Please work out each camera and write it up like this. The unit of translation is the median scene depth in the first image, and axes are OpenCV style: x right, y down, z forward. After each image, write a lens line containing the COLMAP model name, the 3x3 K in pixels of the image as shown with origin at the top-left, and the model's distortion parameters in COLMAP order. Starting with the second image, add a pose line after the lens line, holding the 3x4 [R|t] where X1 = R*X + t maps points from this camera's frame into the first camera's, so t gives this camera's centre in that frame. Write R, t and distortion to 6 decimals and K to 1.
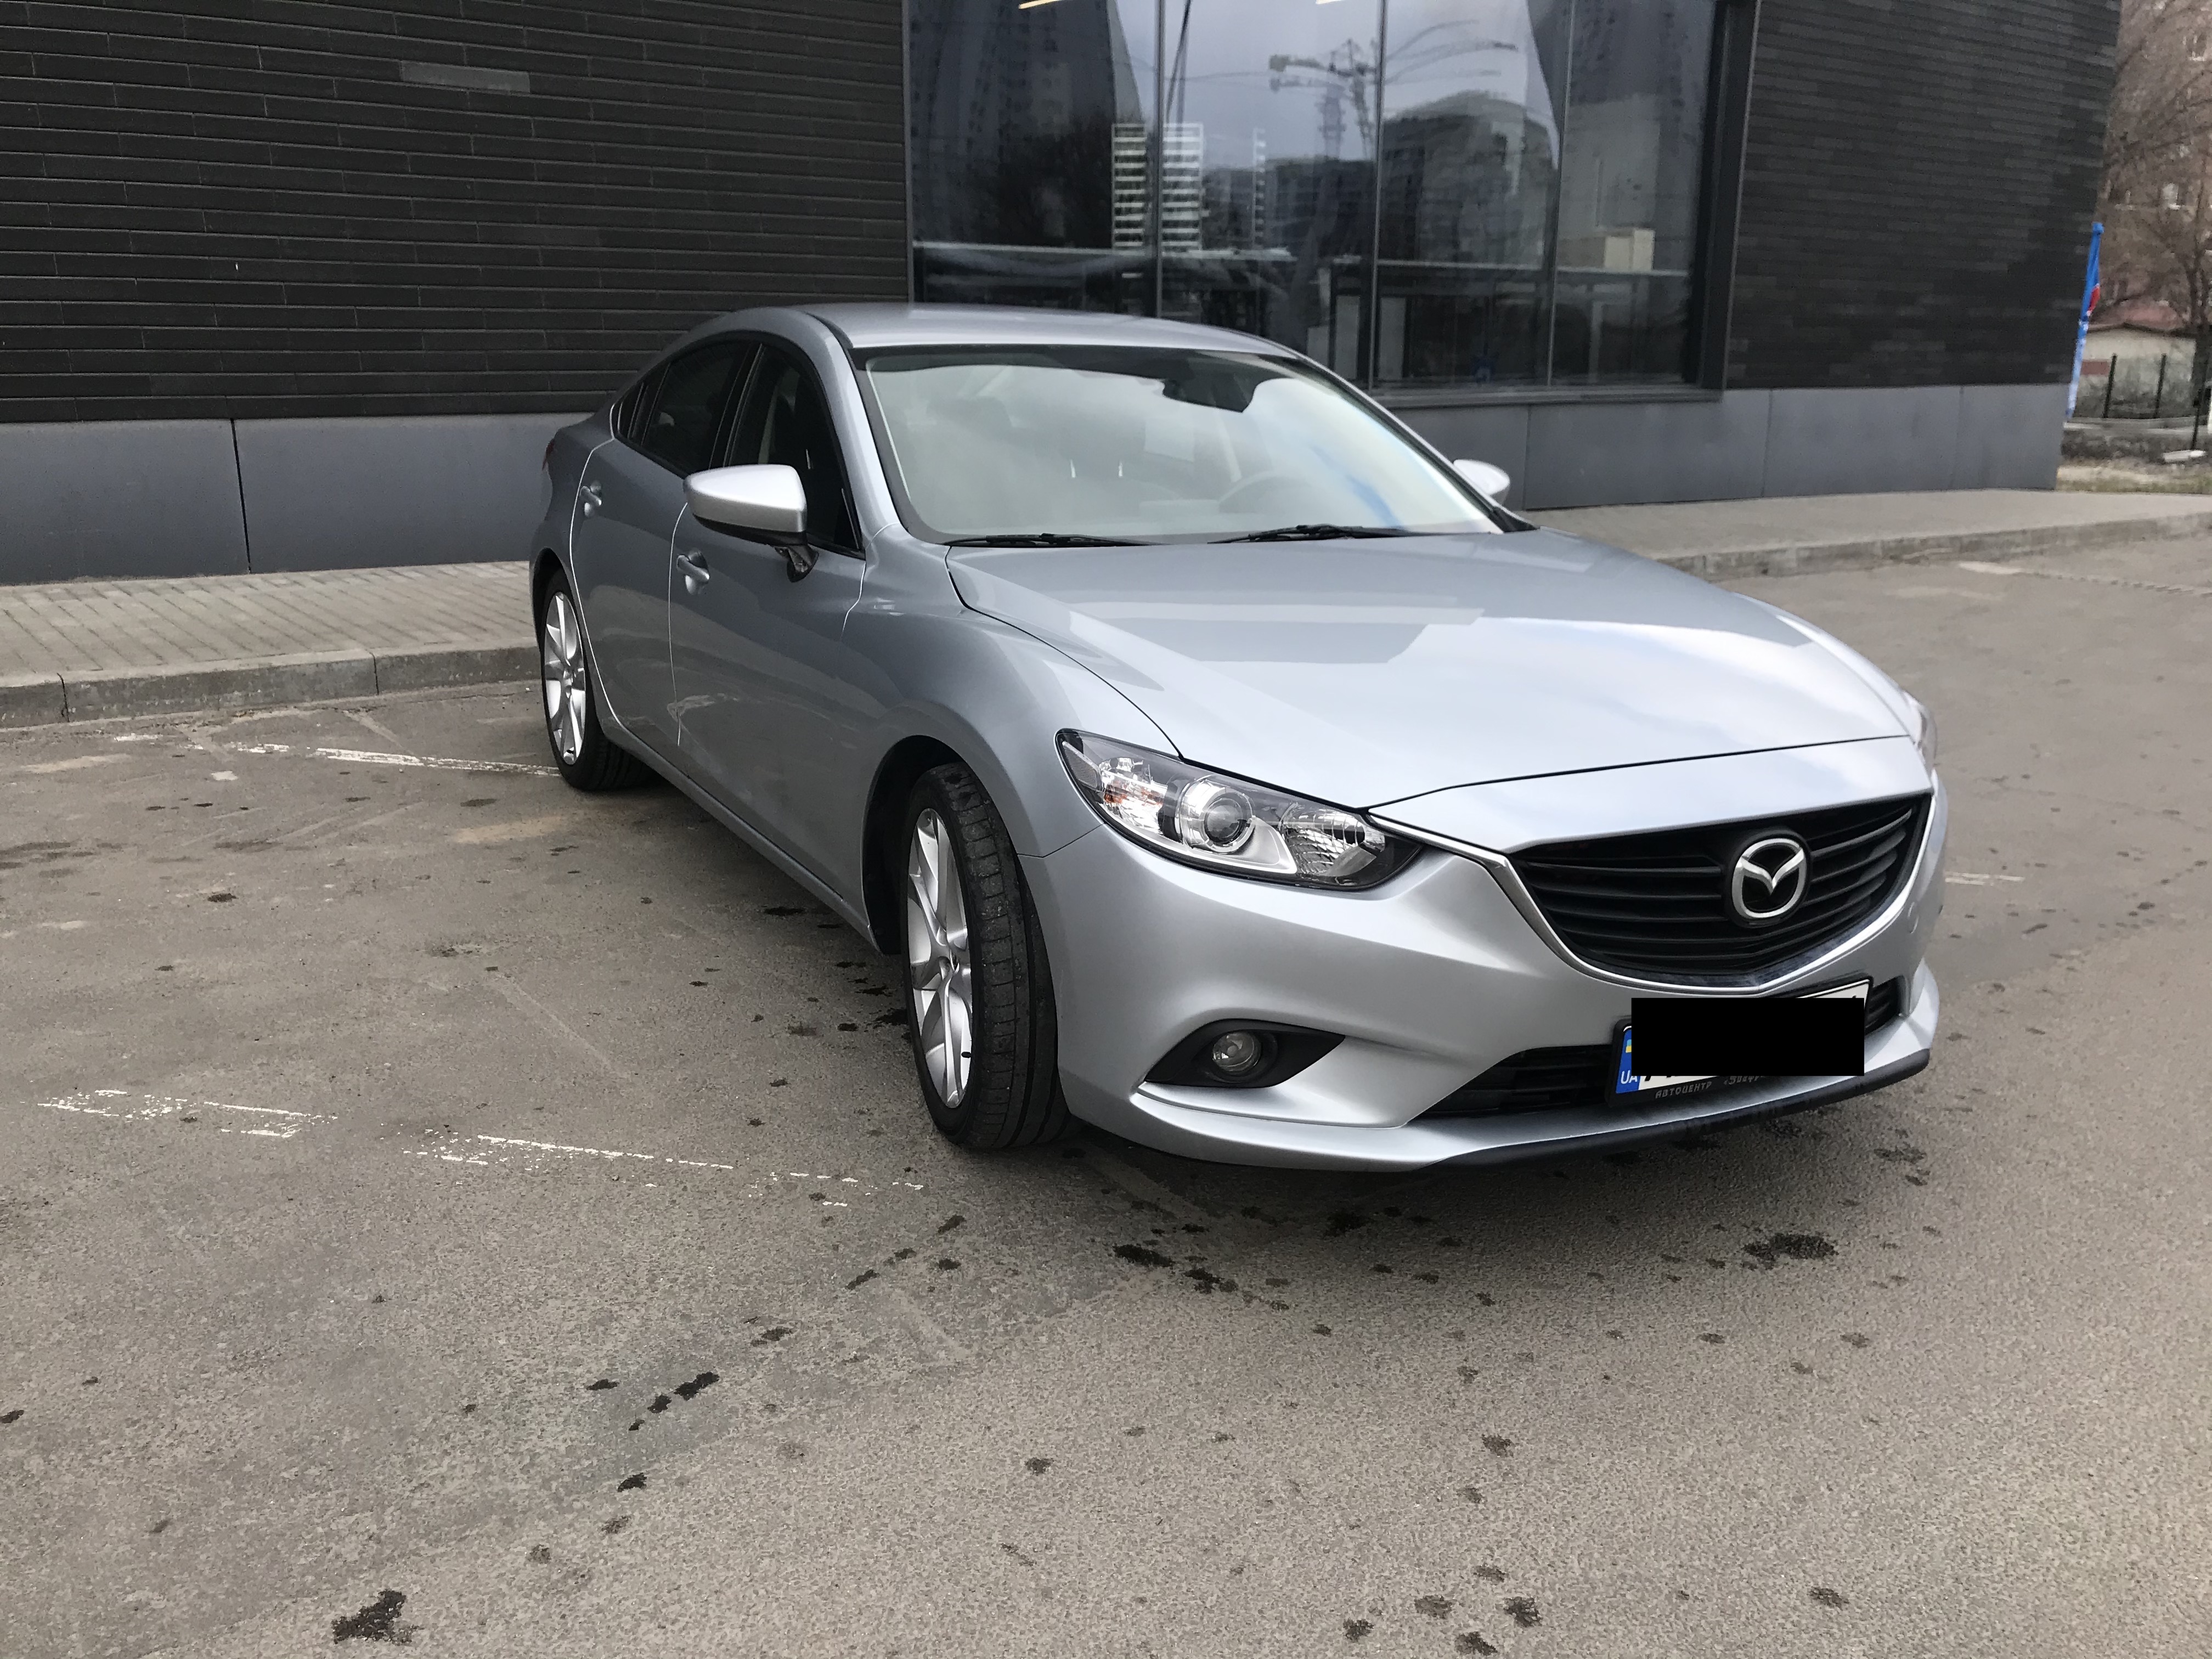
lens RADIAL K [[1839.0, 0, 1102.2], [0, 1839.0, 843.9], [0, 0, 1]] dist [0.019898, -0.009926]
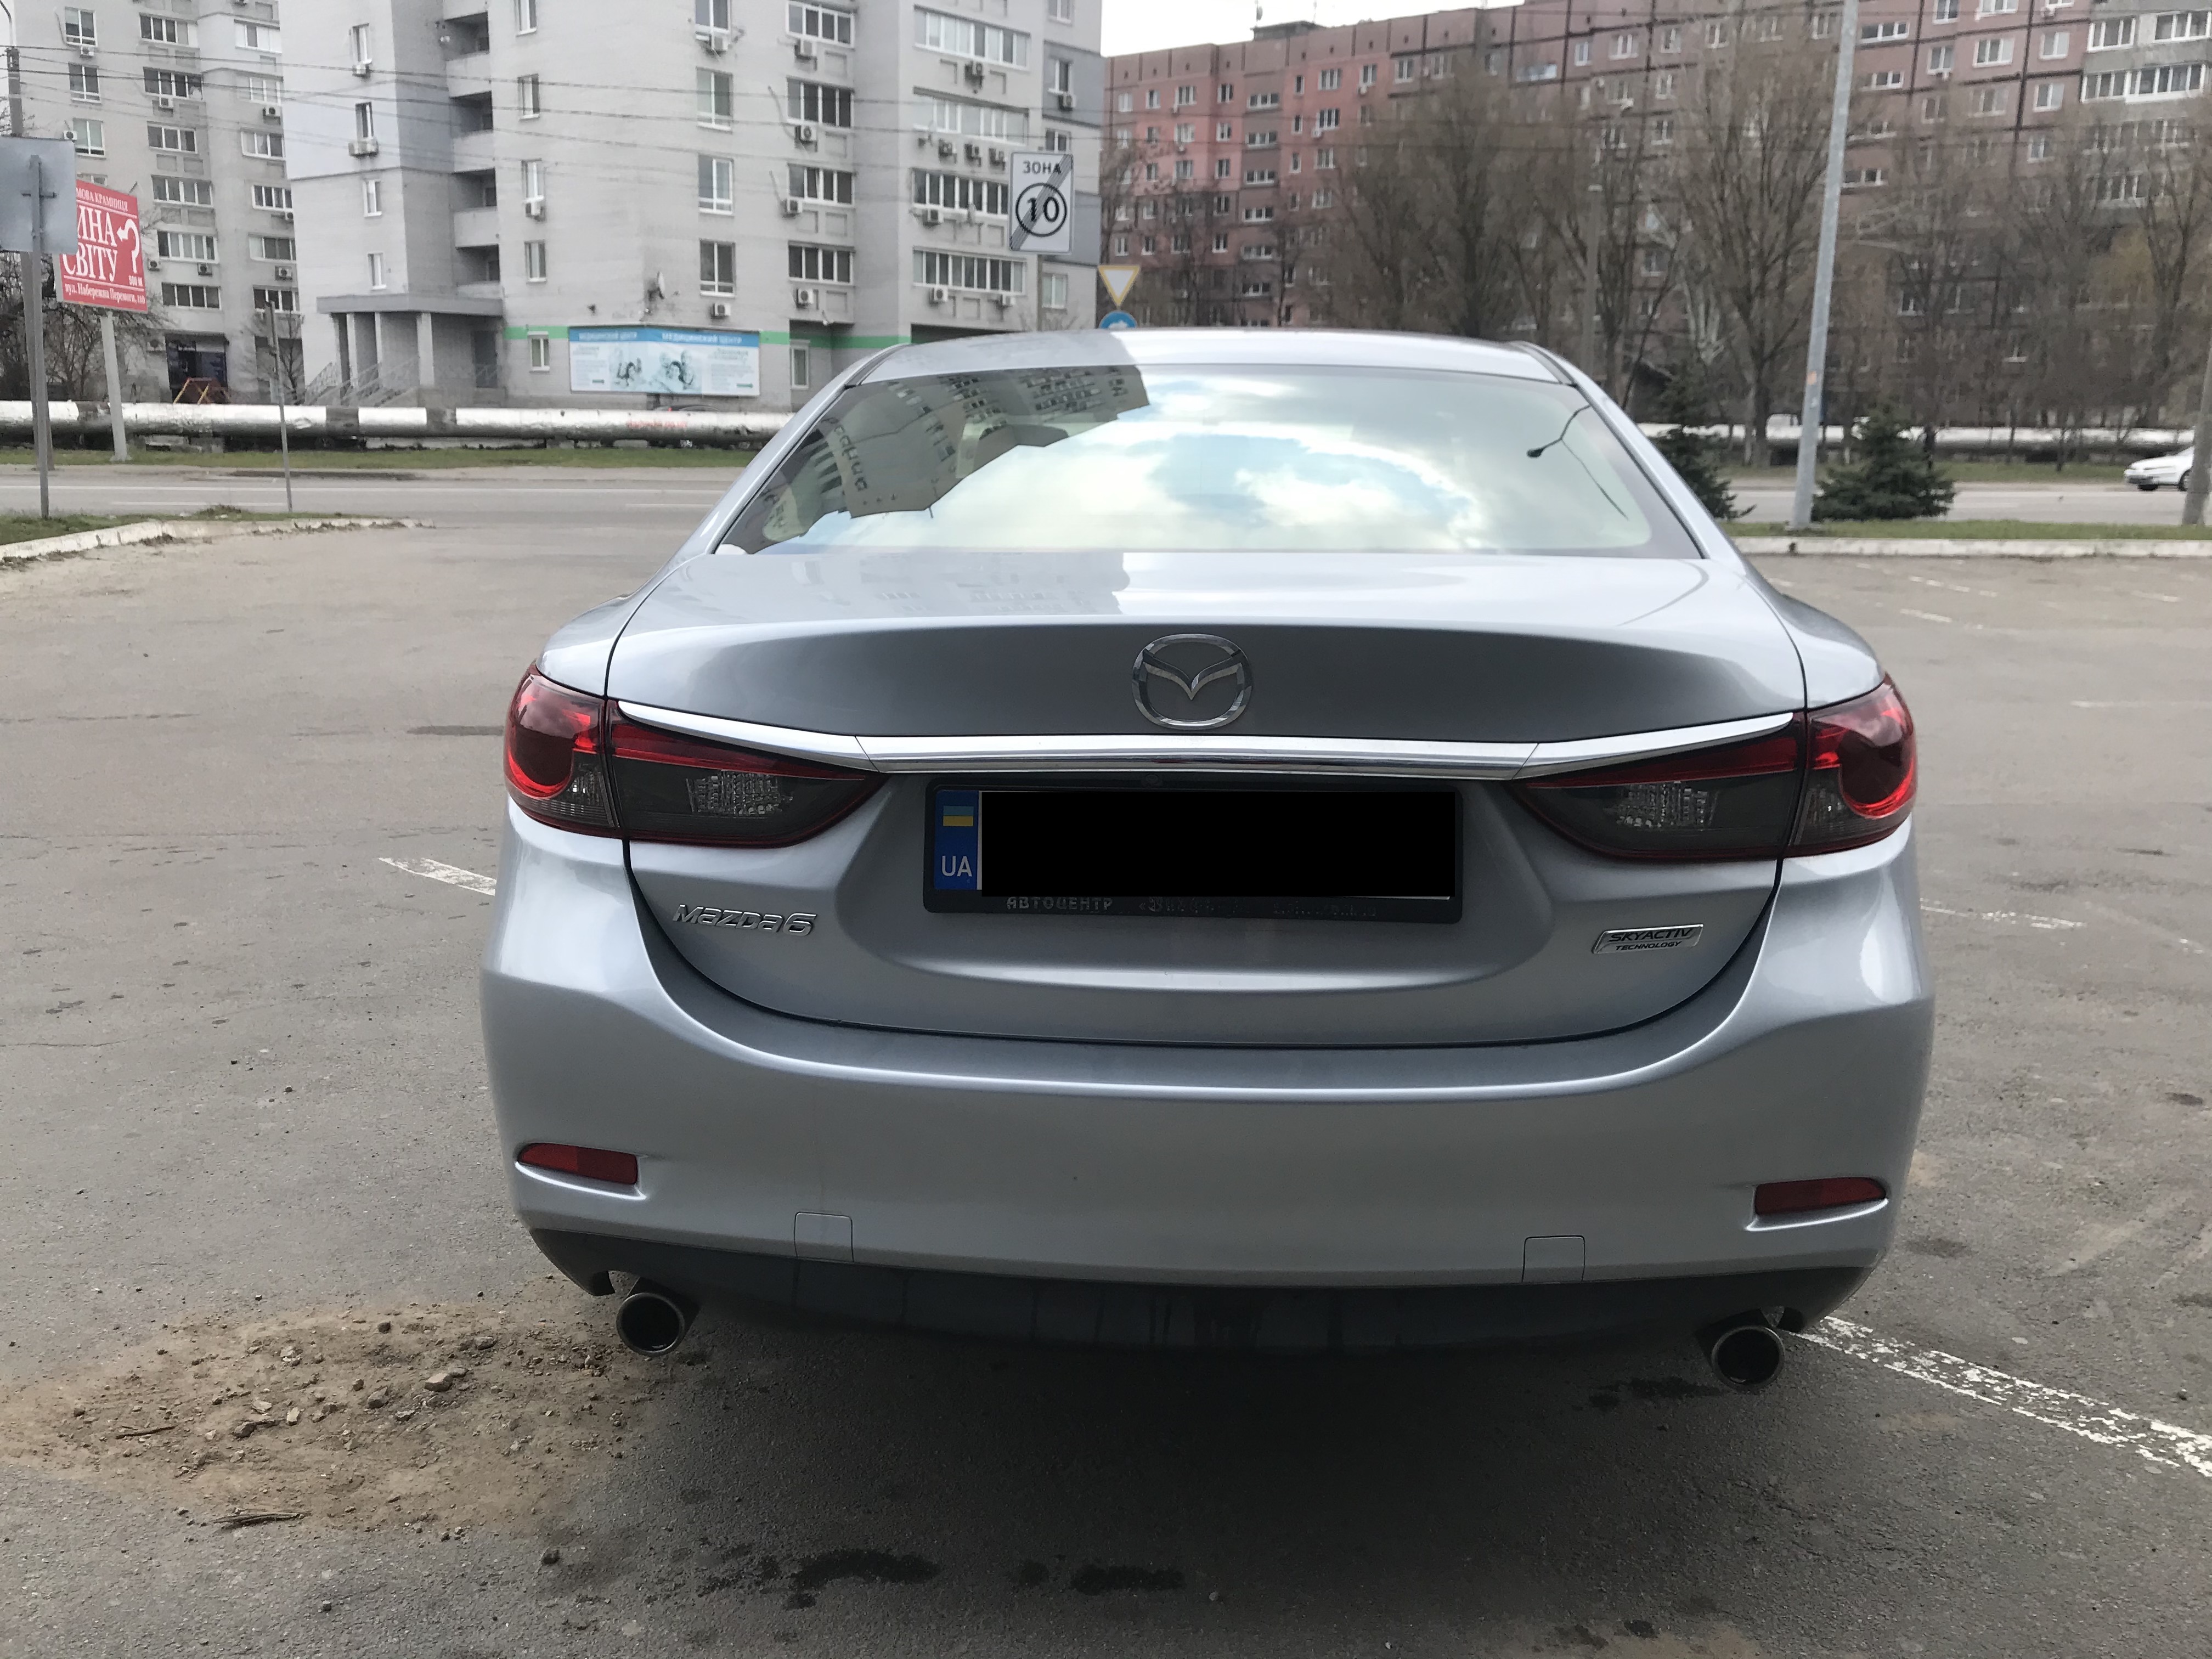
lens RADIAL K [[1839.0, 0, 1104.4], [0, 1839.0, 833.6], [0, 0, 1]] dist [0.019898, -0.009926]
pose [[-0.847704, -0.141849, 0.511152, -0.575493], [0.116085, 0.890624, 0.439674, -0.582181], [-0.517612, 0.432051, -0.738519, 2.169310]]
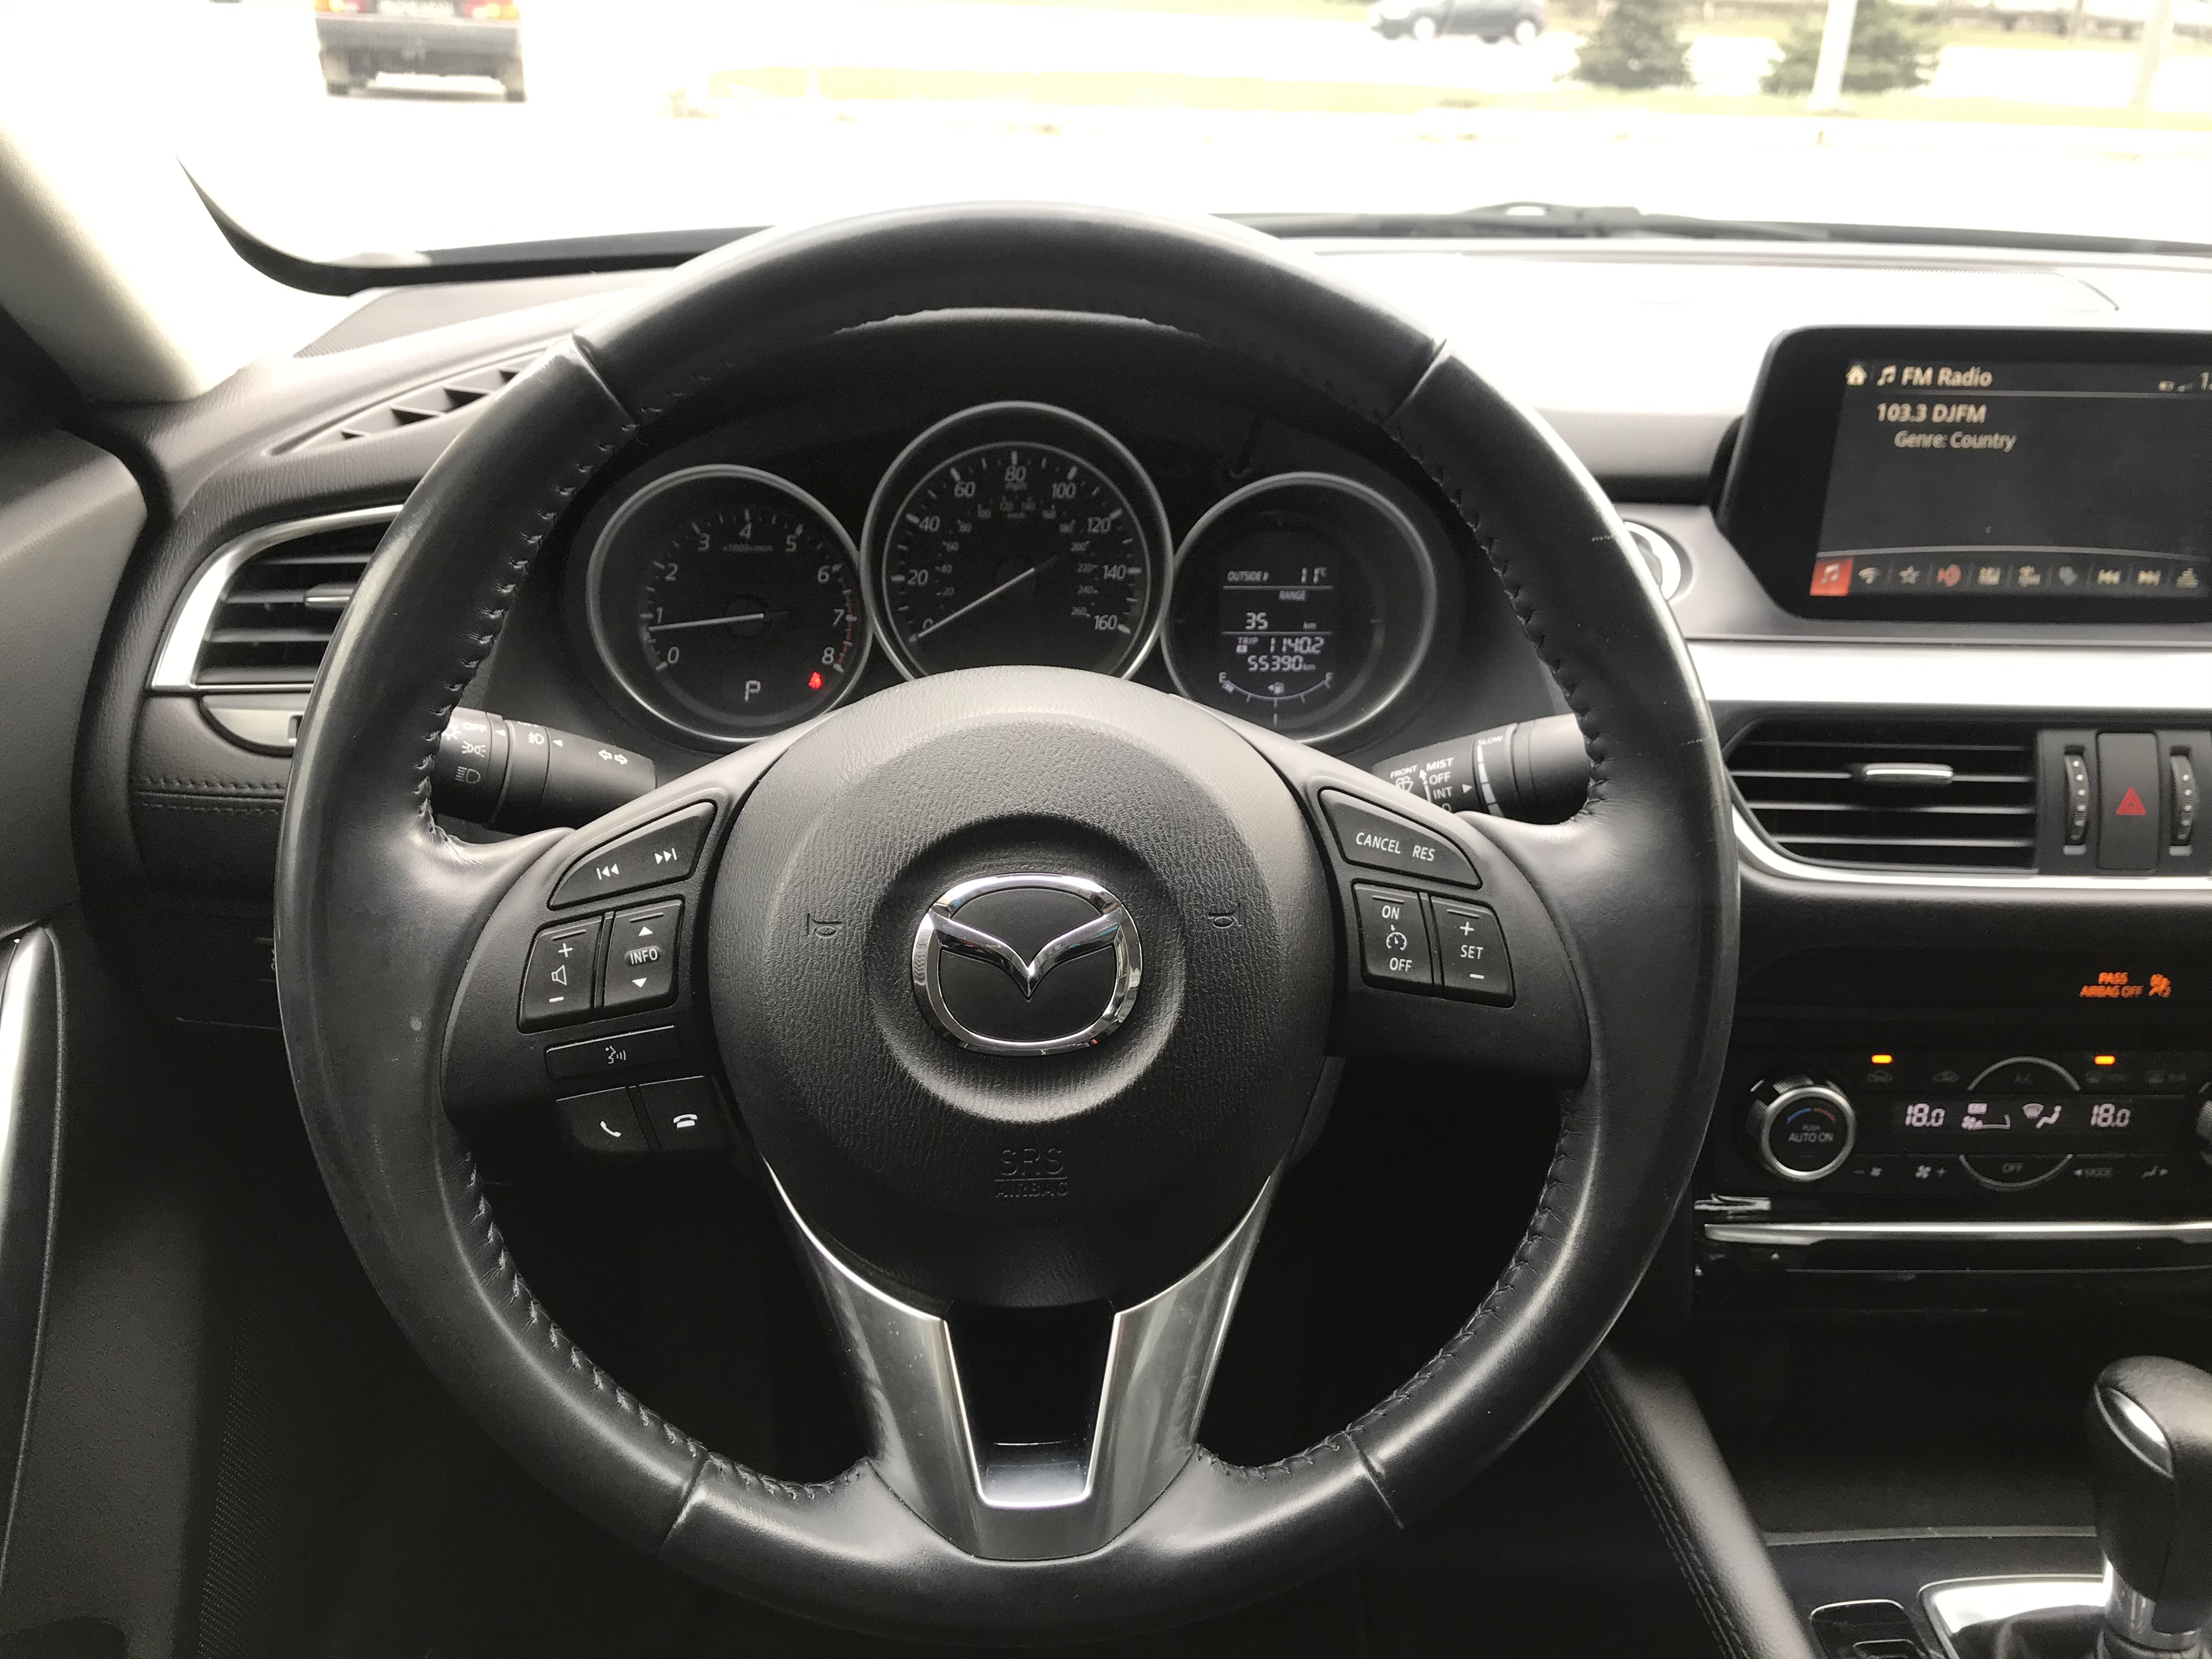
lens RADIAL K [[1839.0, 0, 1096.6], [0, 1839.0, 844.0], [0, 0, 1]] dist [0.019898, -0.009926]
pose [[-0.898600, -0.232978, 0.371805, 0.059730], [0.065935, 0.766059, 0.639379, -0.278485], [-0.433786, 0.599061, -0.673020, 1.275729]]
